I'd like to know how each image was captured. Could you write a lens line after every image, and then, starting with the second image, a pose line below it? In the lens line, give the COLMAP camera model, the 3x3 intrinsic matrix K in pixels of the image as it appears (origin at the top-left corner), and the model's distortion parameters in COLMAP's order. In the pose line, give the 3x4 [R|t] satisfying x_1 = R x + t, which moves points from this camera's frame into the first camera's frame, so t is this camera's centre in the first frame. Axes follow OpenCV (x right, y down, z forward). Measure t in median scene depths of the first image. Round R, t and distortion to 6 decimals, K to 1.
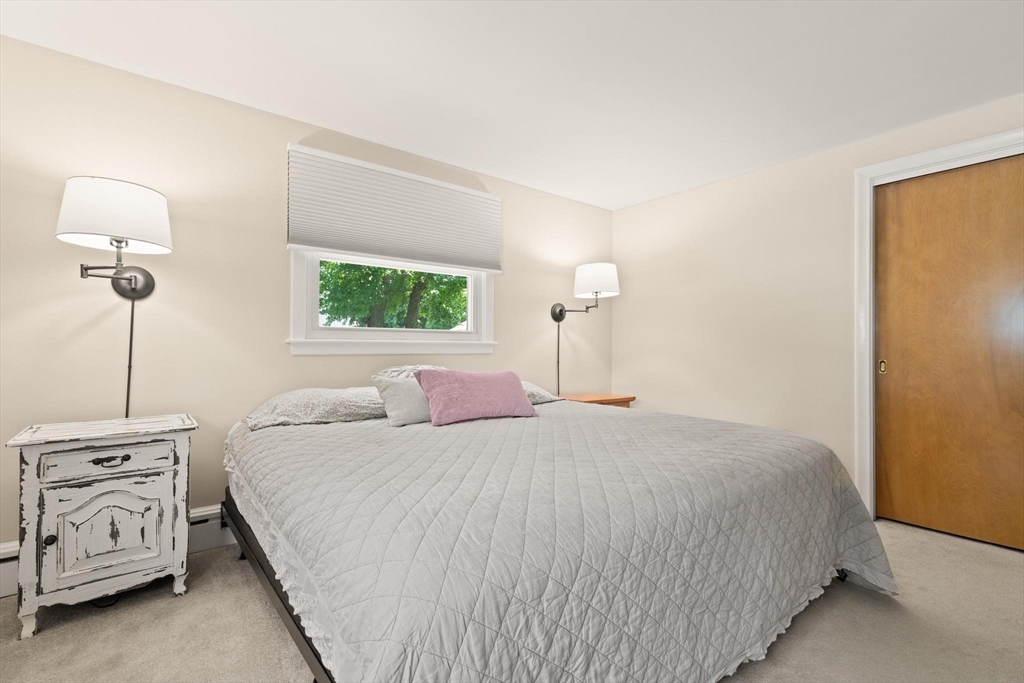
lens RADIAL K [[471.3, 0, 516.9], [0, 471.3, 349.5], [0, 0, 1]] dist [0.007311, -0.000313]
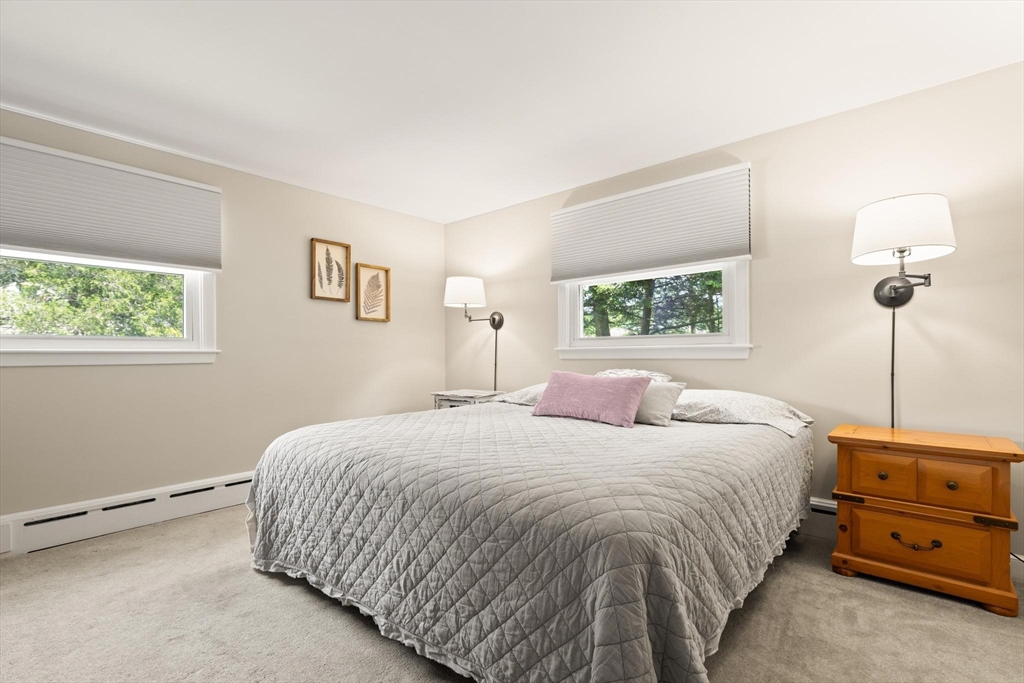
lens RADIAL K [[471.3, 0, 516.9], [0, 471.3, 349.5], [0, 0, 1]] dist [0.007311, -0.000313]
pose [[0.174366, -0.017854, -0.984519, 0.673576], [0.000920, 0.999838, -0.017969, 0.006262], [0.984680, 0.002227, 0.174354, 0.474818]]
